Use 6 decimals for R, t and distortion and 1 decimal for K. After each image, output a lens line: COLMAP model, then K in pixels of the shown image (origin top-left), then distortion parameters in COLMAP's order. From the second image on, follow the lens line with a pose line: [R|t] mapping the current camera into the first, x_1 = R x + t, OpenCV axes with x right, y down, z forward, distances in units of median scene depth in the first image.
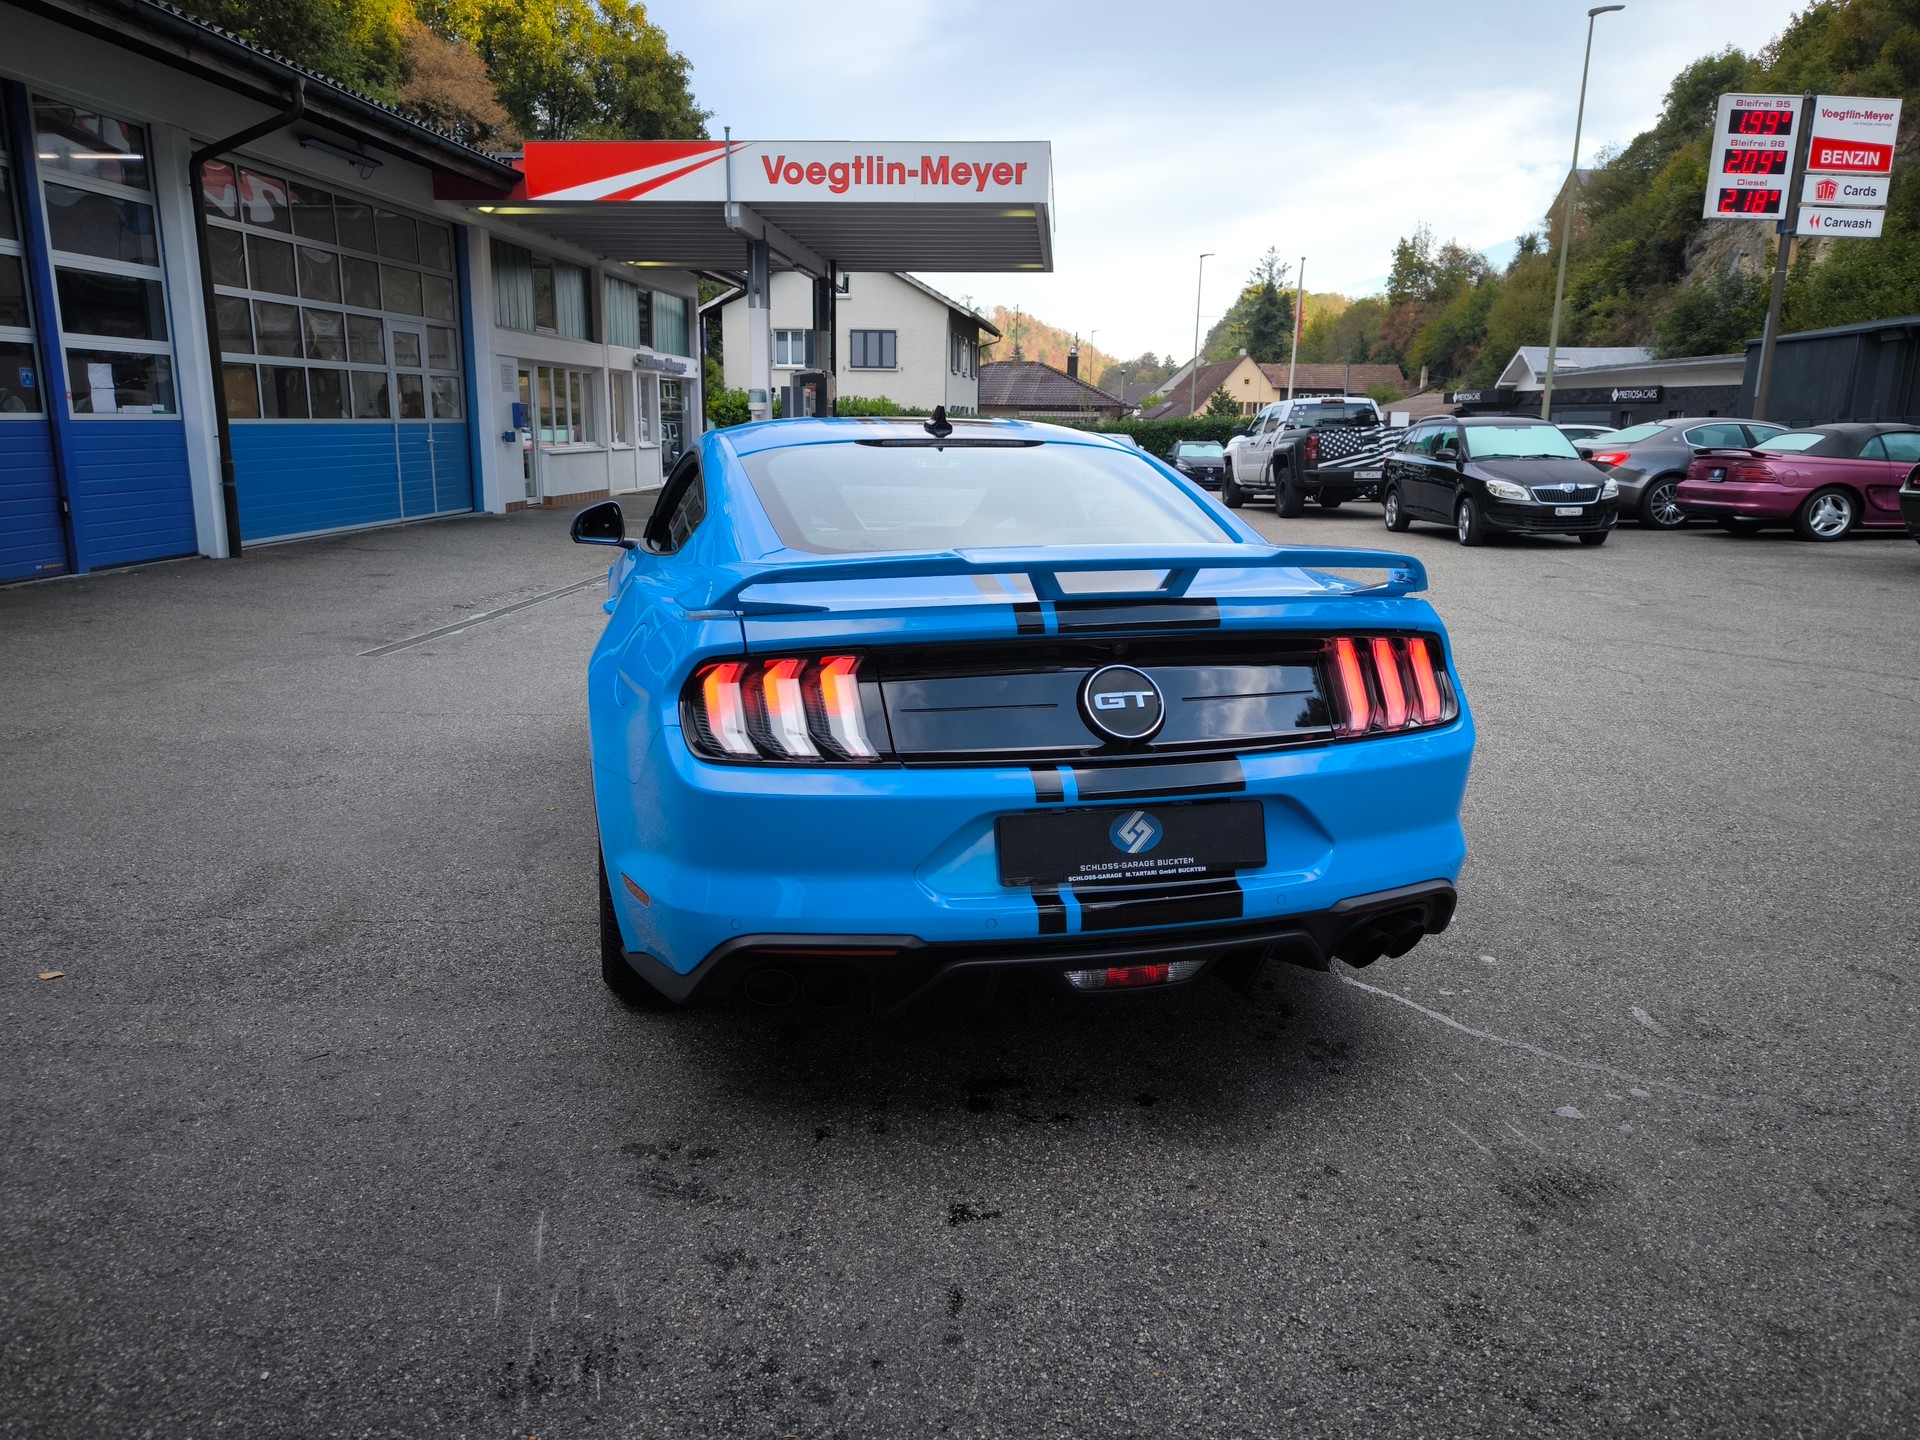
lens RADIAL K [[1335.1, 0, 959.0], [0, 1335.1, 719.3], [0, 0, 1]] dist [0.047081, -0.035128]
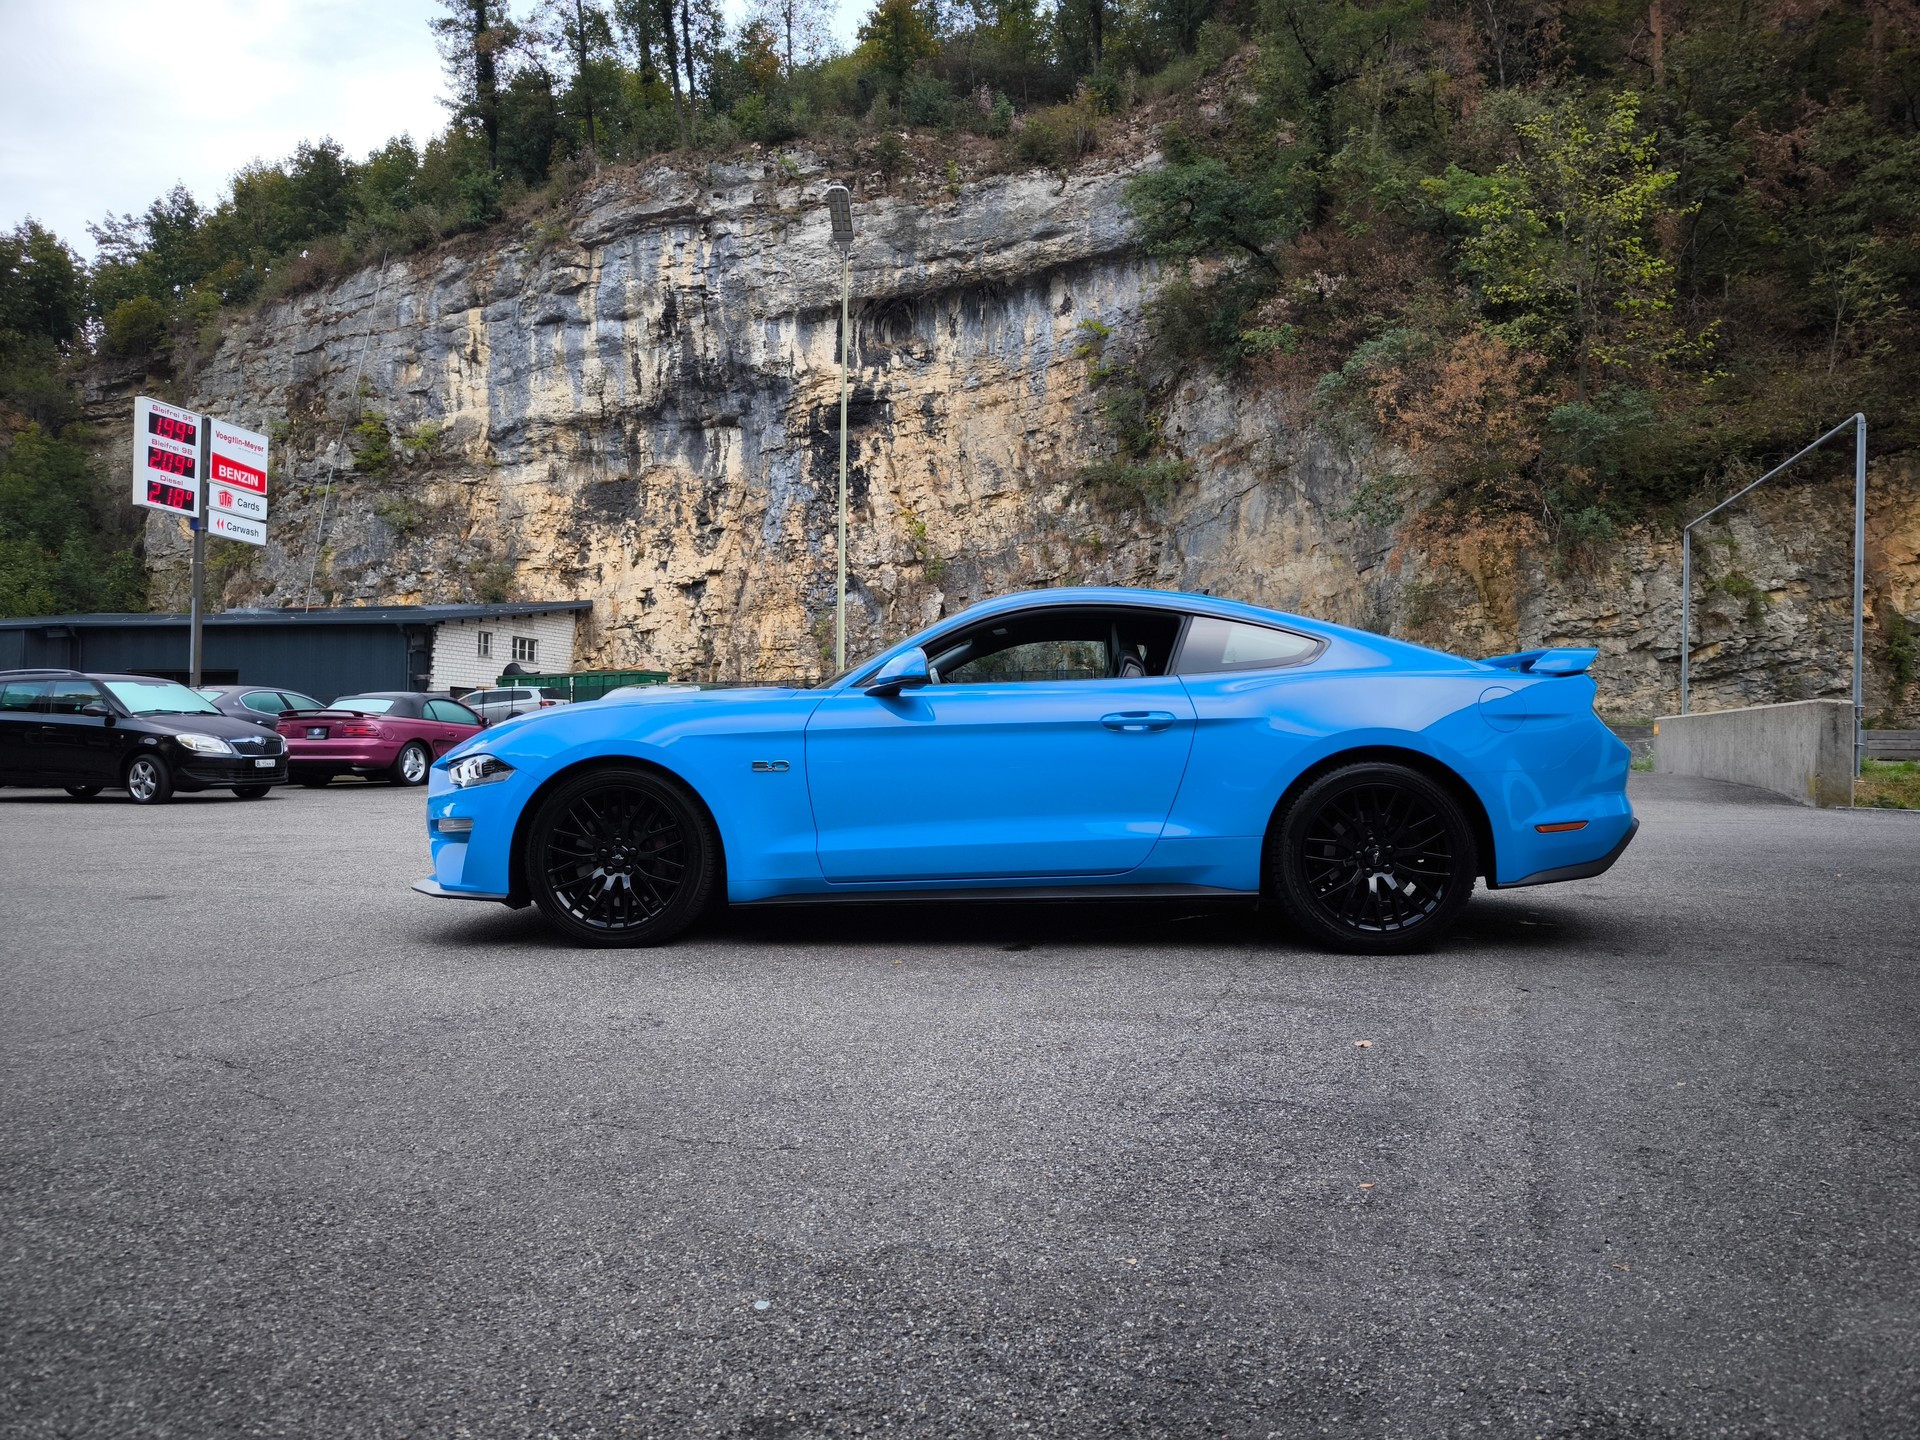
lens RADIAL K [[1335.1, 0, 954.4], [0, 1335.1, 718.9], [0, 0, 1]] dist [0.047081, -0.035128]
pose [[0.283905, 0.012971, 0.958765, -0.447215], [0.199052, 0.977328, -0.072164, -0.009478], [-0.937964, 0.211332, 0.274886, 0.249653]]
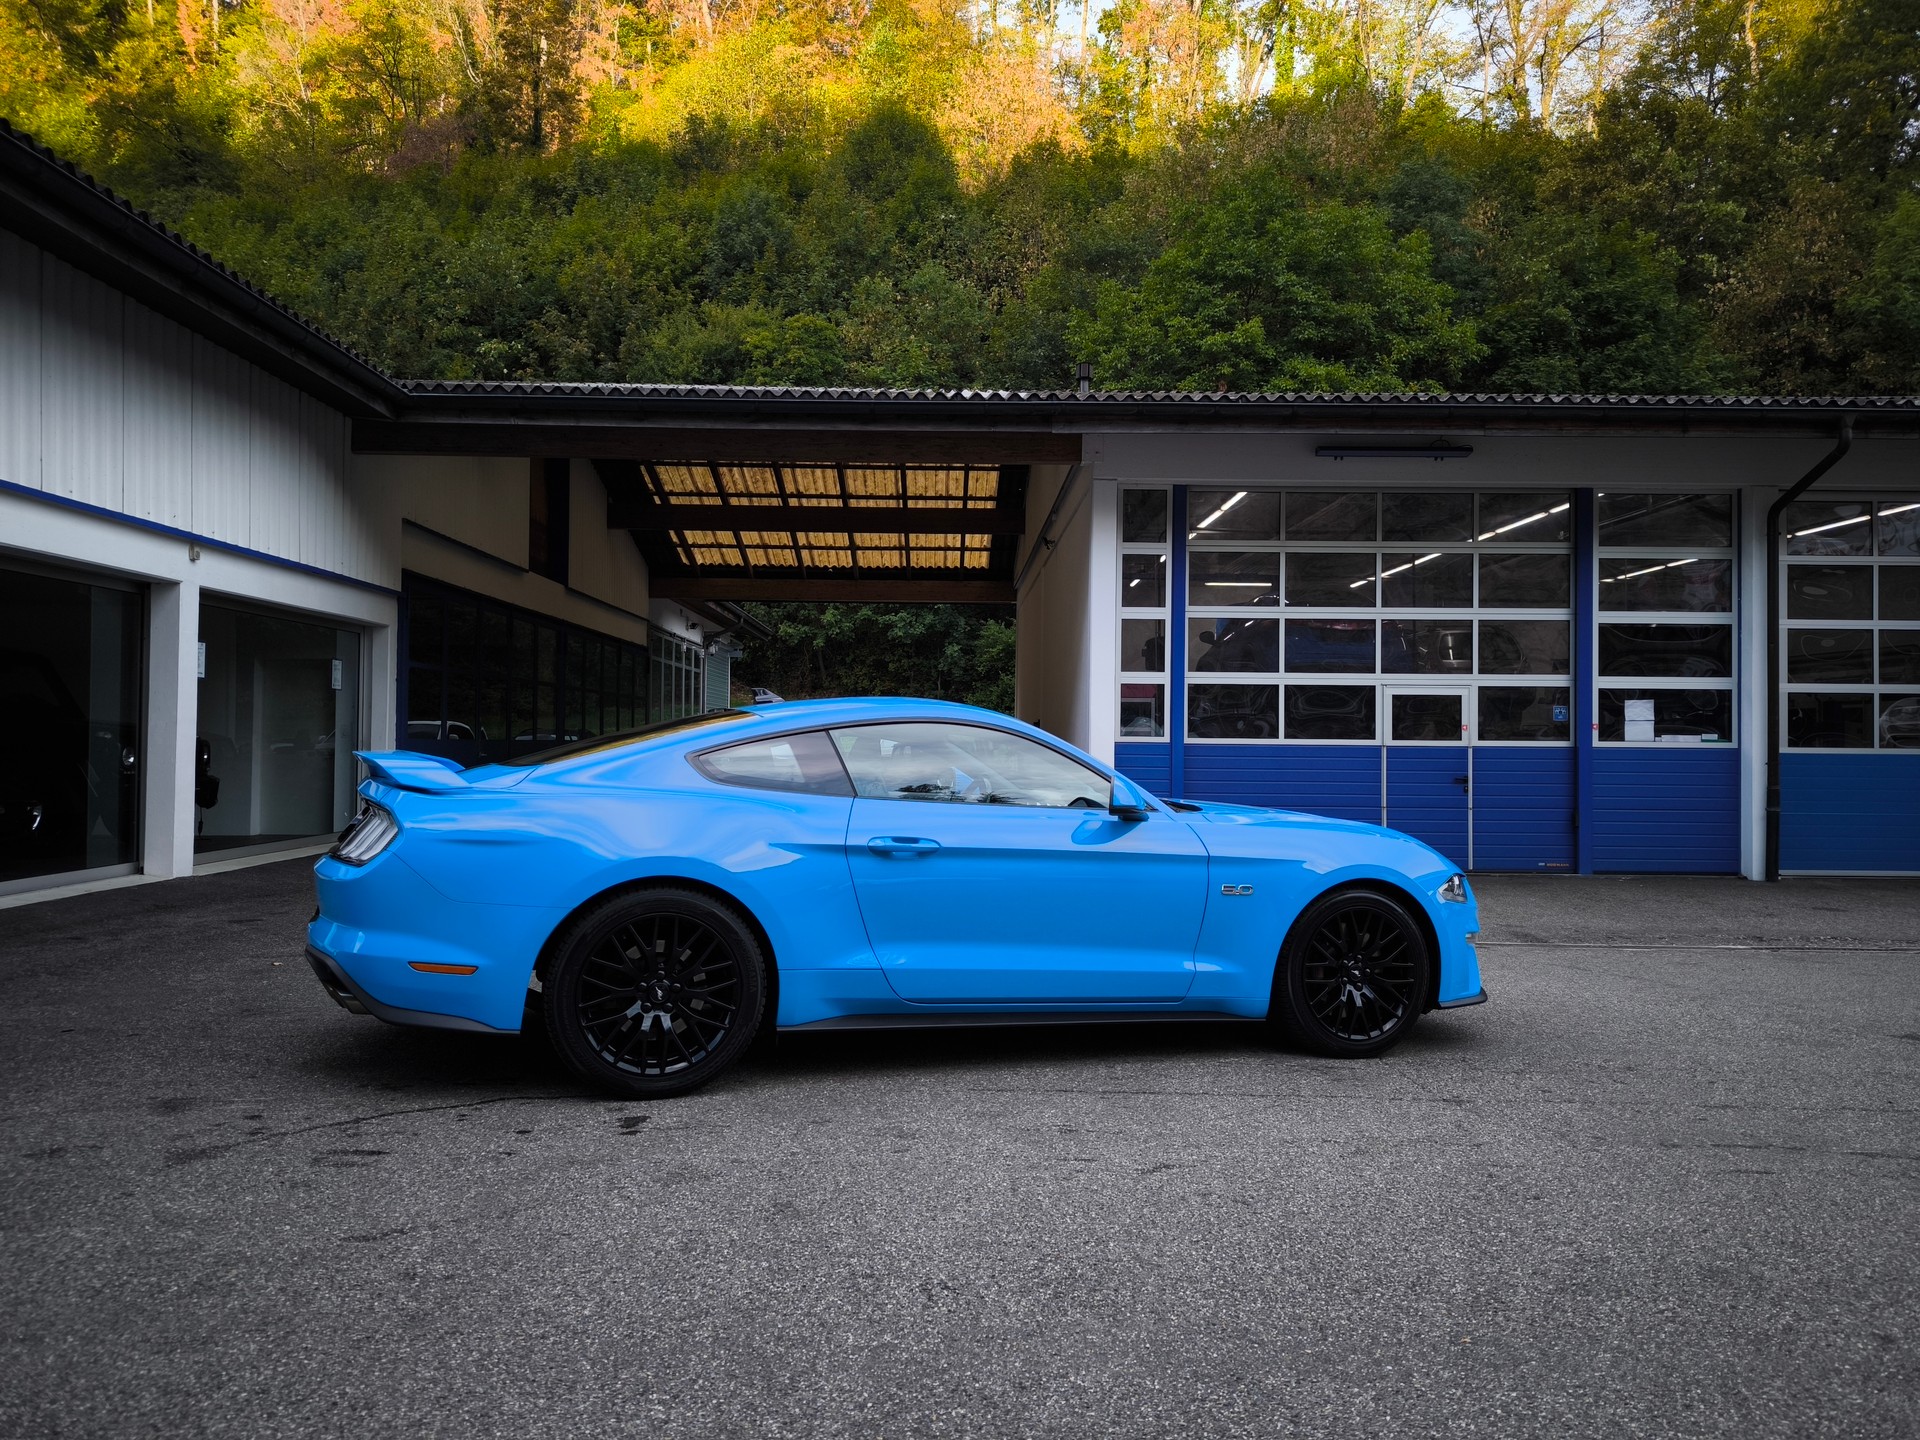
lens RADIAL K [[1335.1, 0, 963.2], [0, 1335.1, 721.0], [0, 0, 1]] dist [0.047081, -0.035128]
pose [[0.096488, -0.031008, -0.994851, 0.420365], [-0.225643, 0.972810, -0.052205, -0.049790], [0.969420, 0.229518, 0.086868, 0.314454]]
